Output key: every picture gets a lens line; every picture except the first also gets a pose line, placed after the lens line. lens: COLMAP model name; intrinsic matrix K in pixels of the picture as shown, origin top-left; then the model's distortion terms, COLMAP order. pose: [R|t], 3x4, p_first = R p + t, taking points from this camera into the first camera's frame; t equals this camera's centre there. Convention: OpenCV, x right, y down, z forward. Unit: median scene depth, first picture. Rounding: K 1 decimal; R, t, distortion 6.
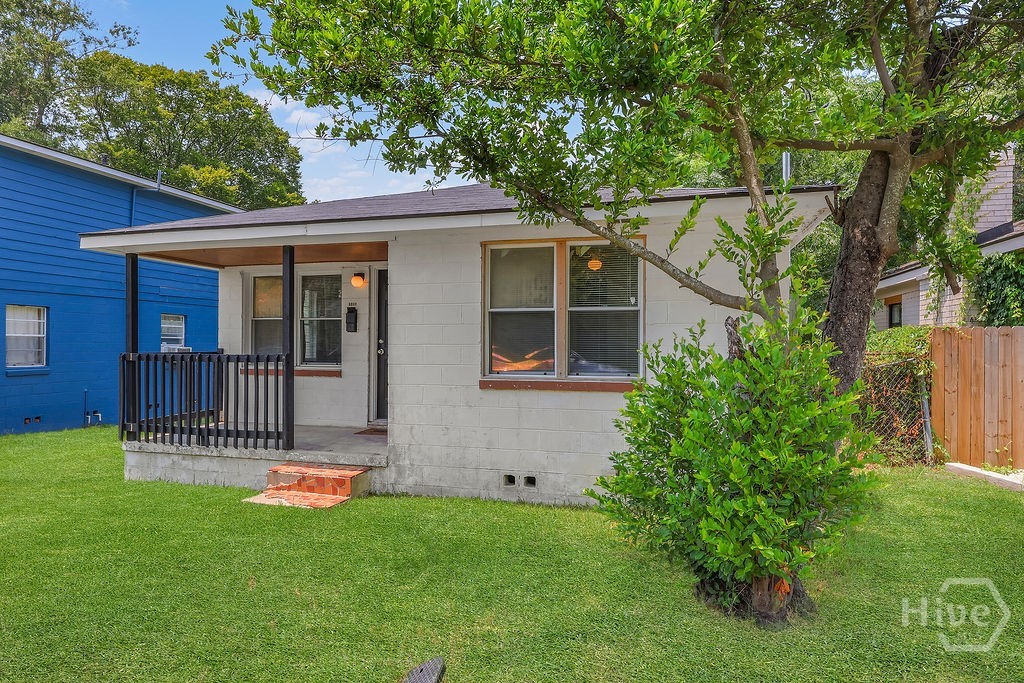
lens RADIAL K [[598.8, 0, 512.0], [0, 598.8, 341.5], [0, 0, 1]] dist [-0.001781, -0.002811]
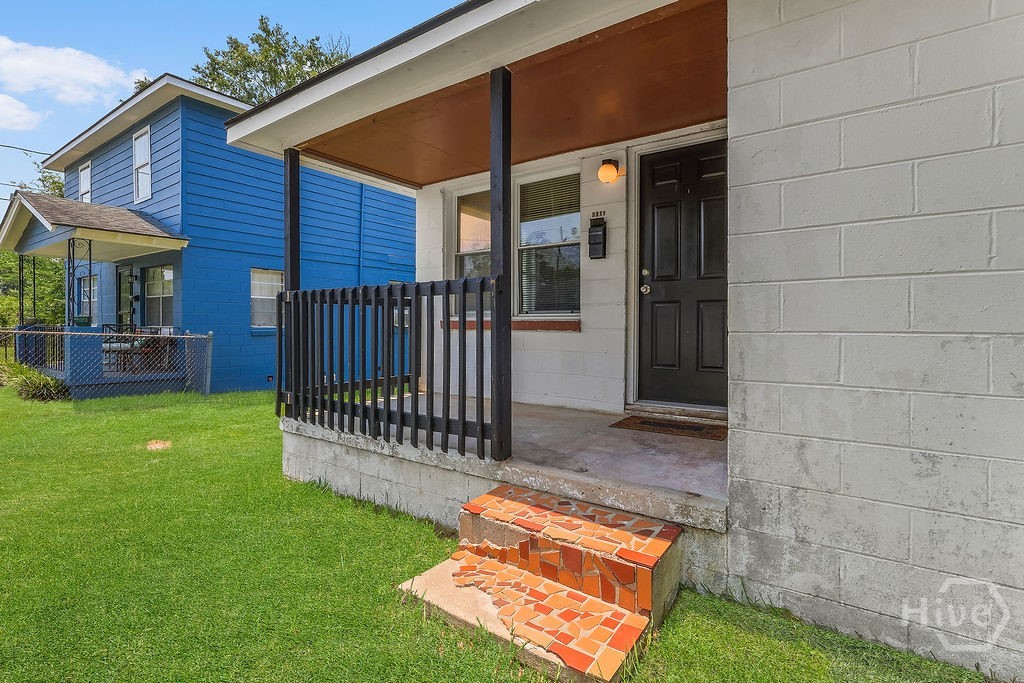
lens RADIAL K [[484.7, 0, 517.8], [0, 484.7, 349.2], [0, 0, 1]] dist [0.002588, 0.000655]
pose [[0.946147, 0.016062, -0.323339, -0.238386], [0.002264, 0.998416, 0.056223, 0.065087], [0.323730, -0.053928, 0.944611, 0.647154]]
